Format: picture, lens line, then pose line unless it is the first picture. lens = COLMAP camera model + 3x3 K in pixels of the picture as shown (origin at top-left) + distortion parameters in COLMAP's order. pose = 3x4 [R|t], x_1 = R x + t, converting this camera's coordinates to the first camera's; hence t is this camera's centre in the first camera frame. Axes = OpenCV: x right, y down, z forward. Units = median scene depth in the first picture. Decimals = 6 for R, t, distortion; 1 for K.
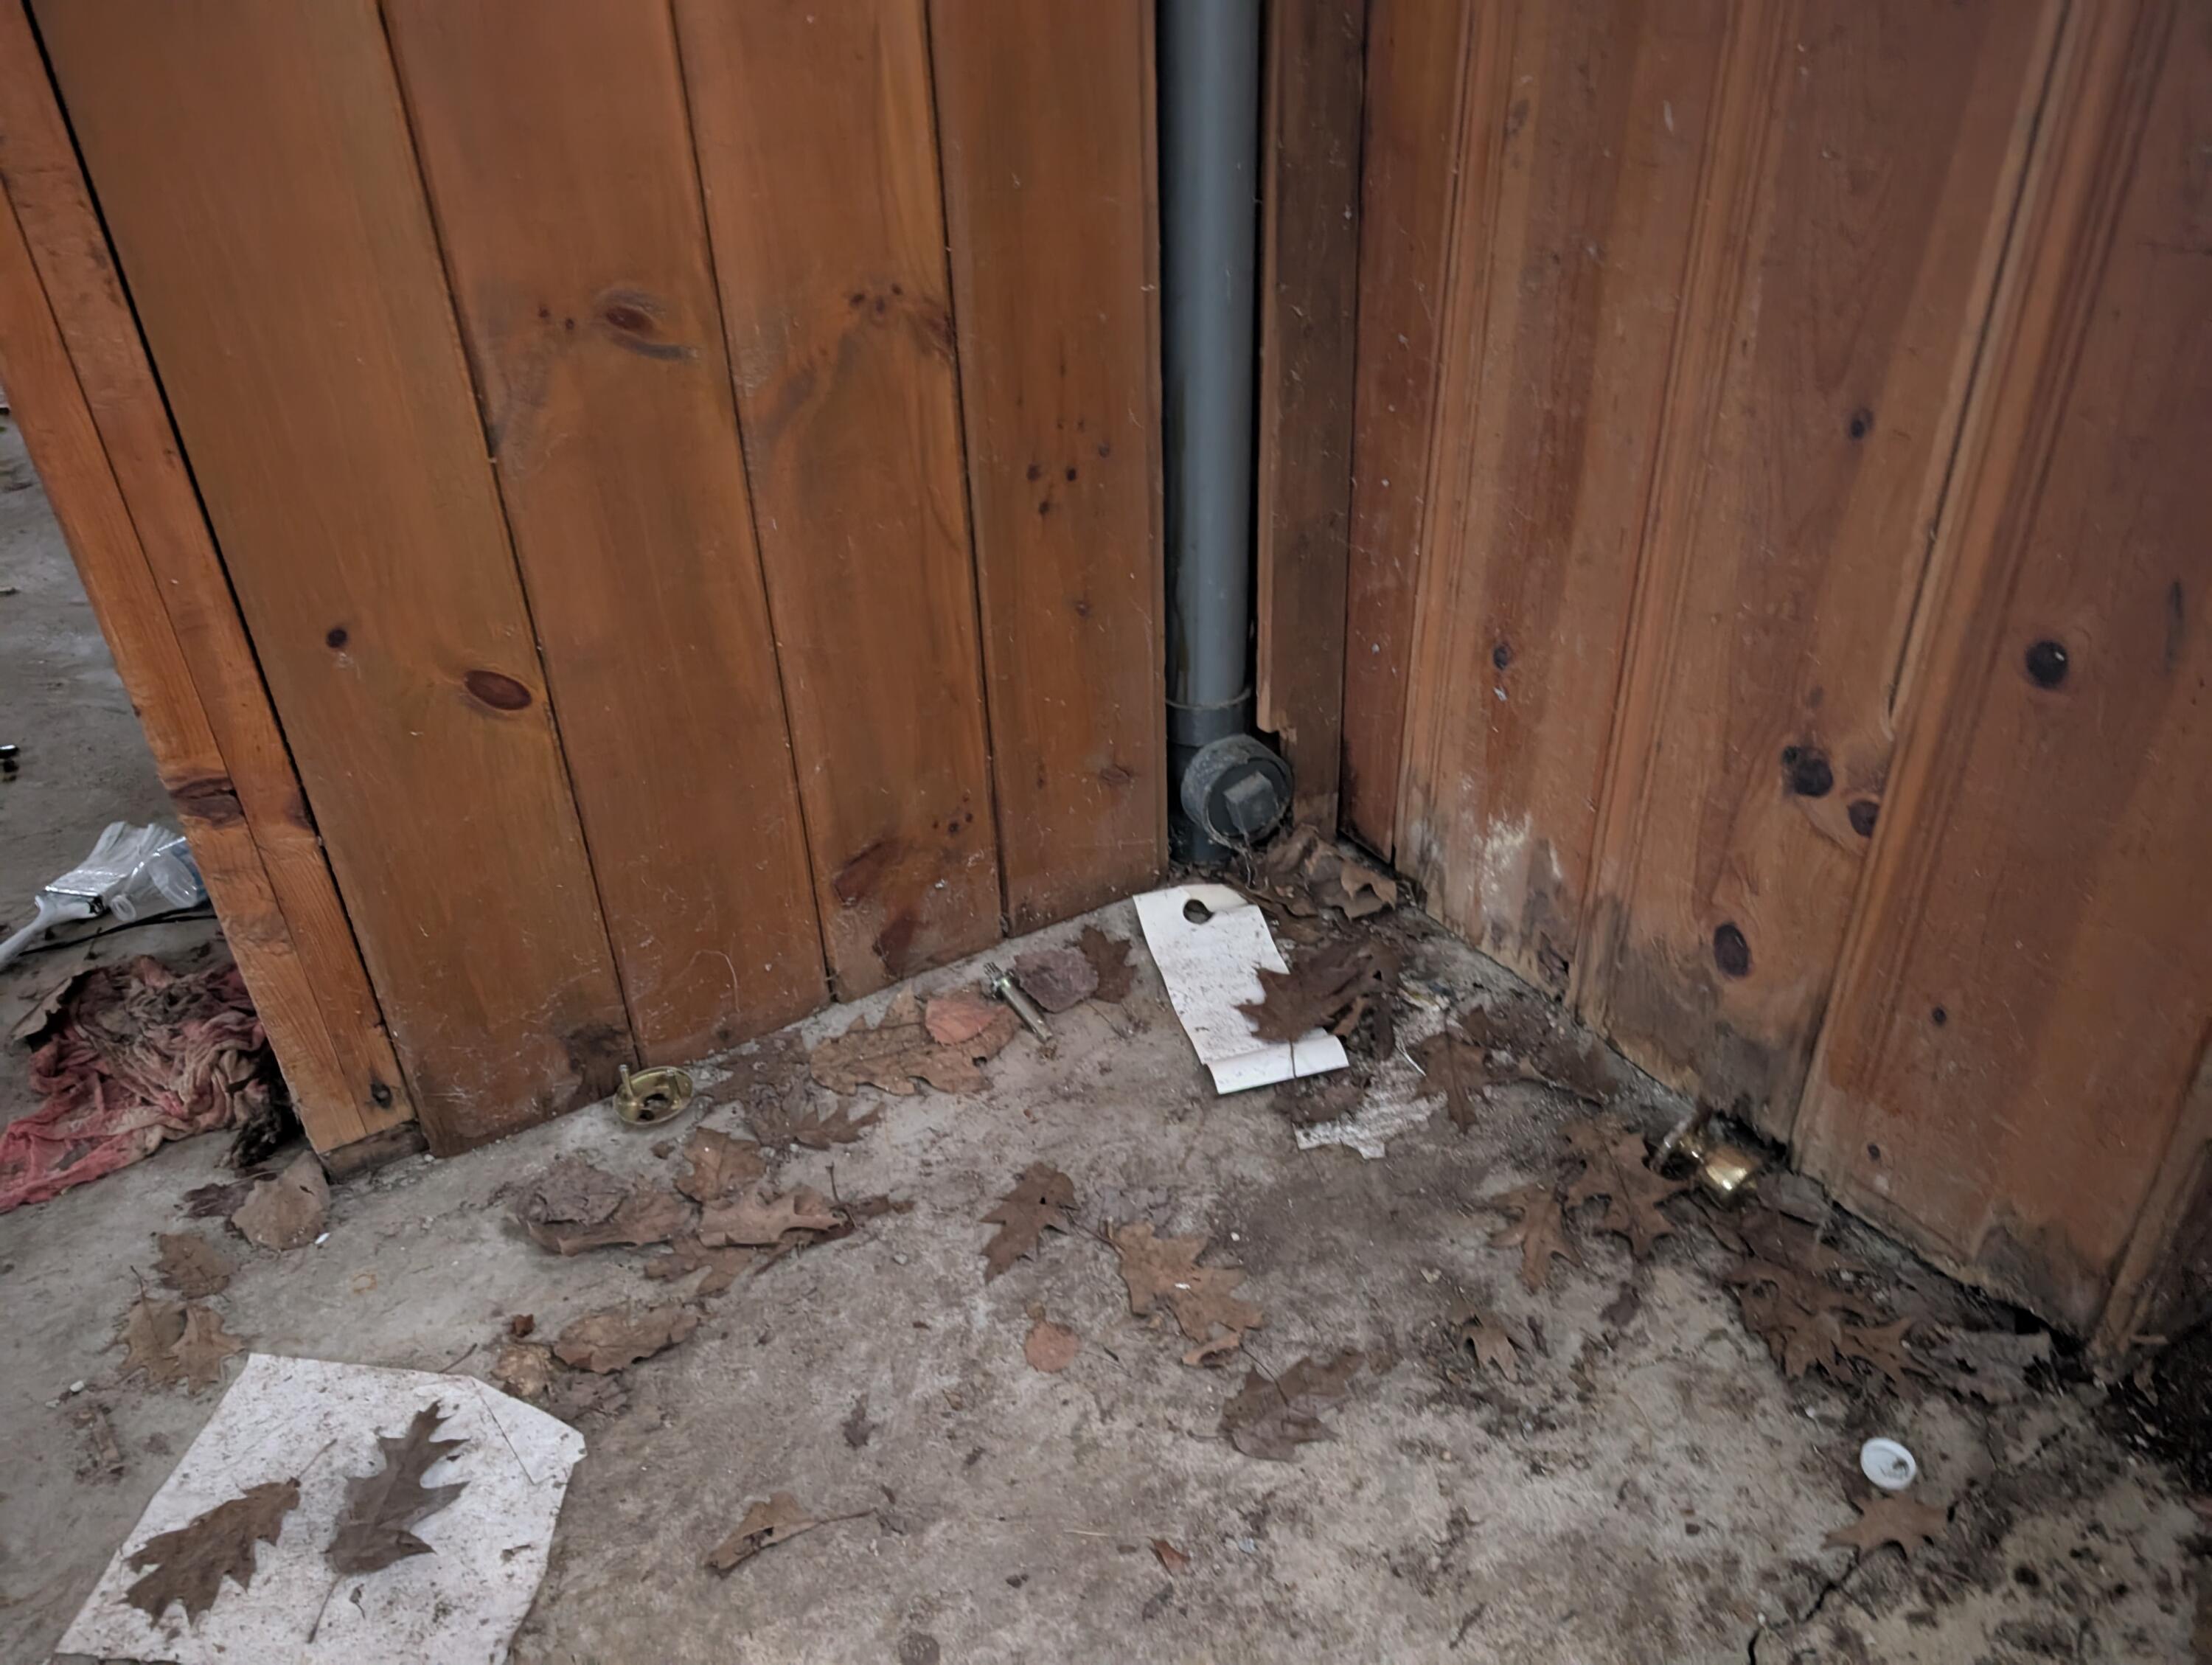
lens RADIAL K [[1541.3, 0, 1110.6], [0, 1541.3, 835.9], [0, 0, 1]] dist [-0.002499, 0.000549]
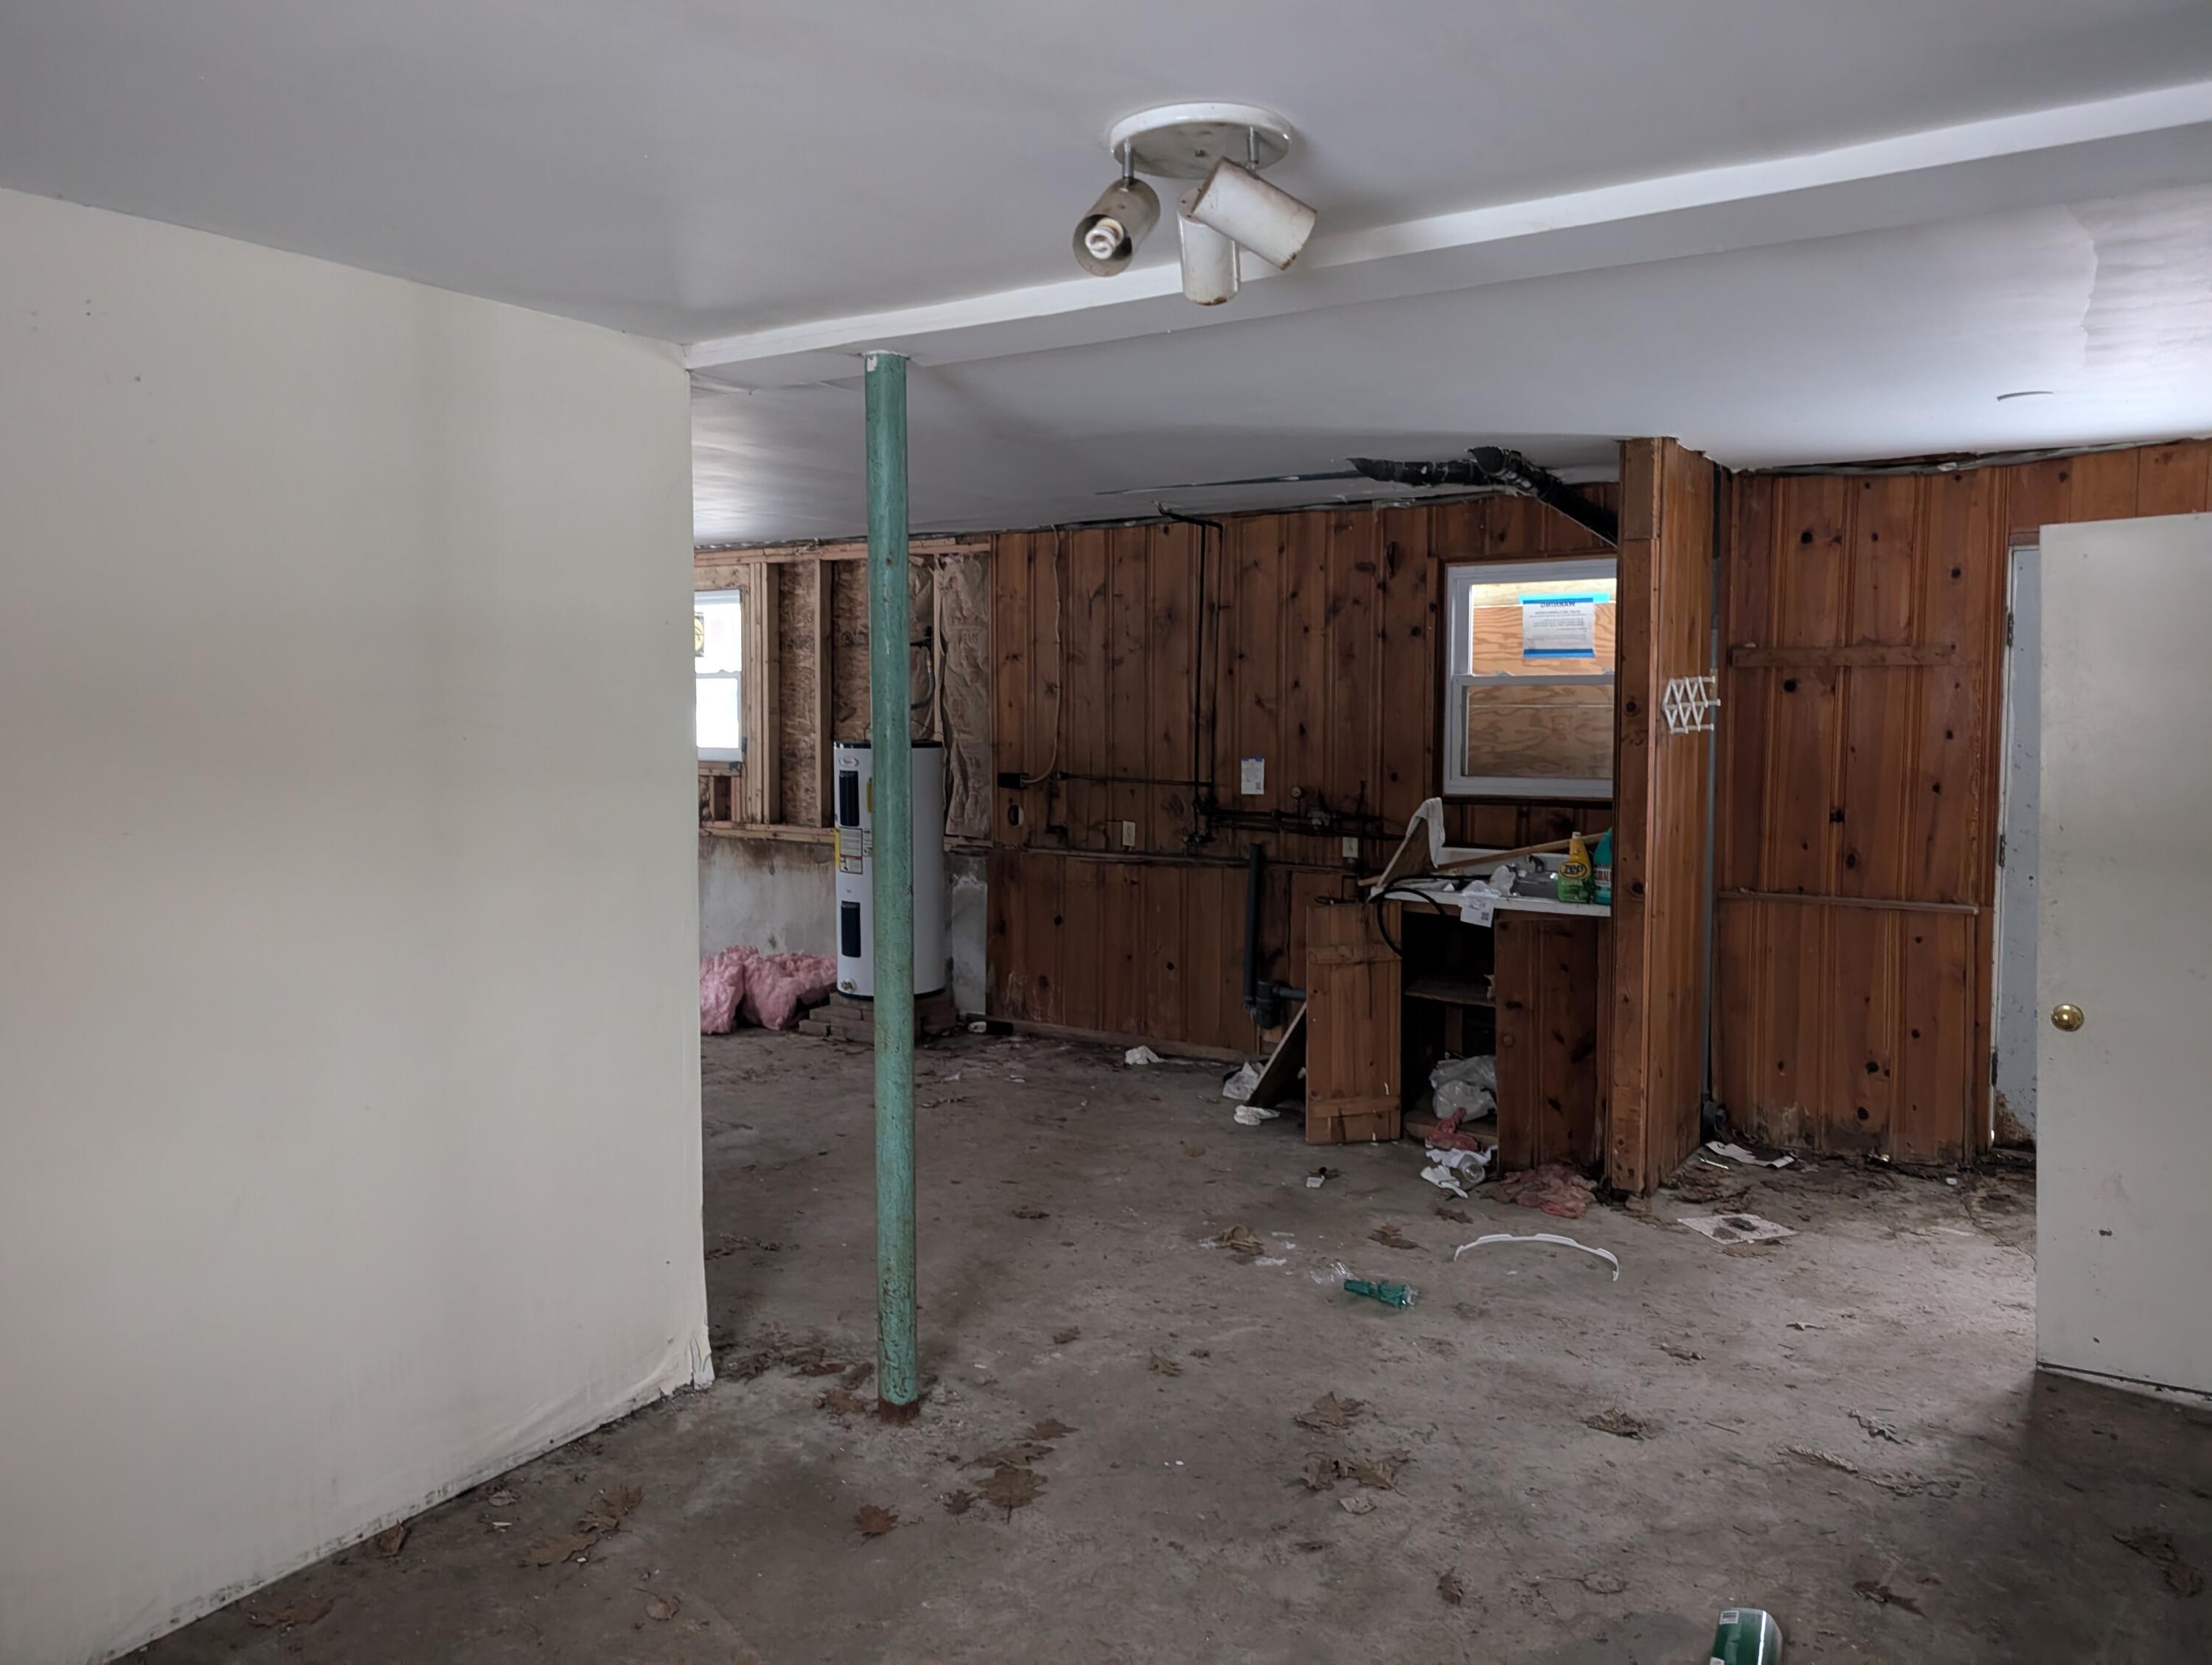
lens RADIAL K [[1541.3, 0, 1120.5], [0, 1541.3, 833.8], [0, 0, 1]] dist [-0.002499, 0.000549]
pose [[0.902739, -0.003357, 0.430176, -3.841488], [0.203874, 0.883881, -0.420938, 0.881603], [-0.378812, 0.467699, 0.798598, -2.389595]]
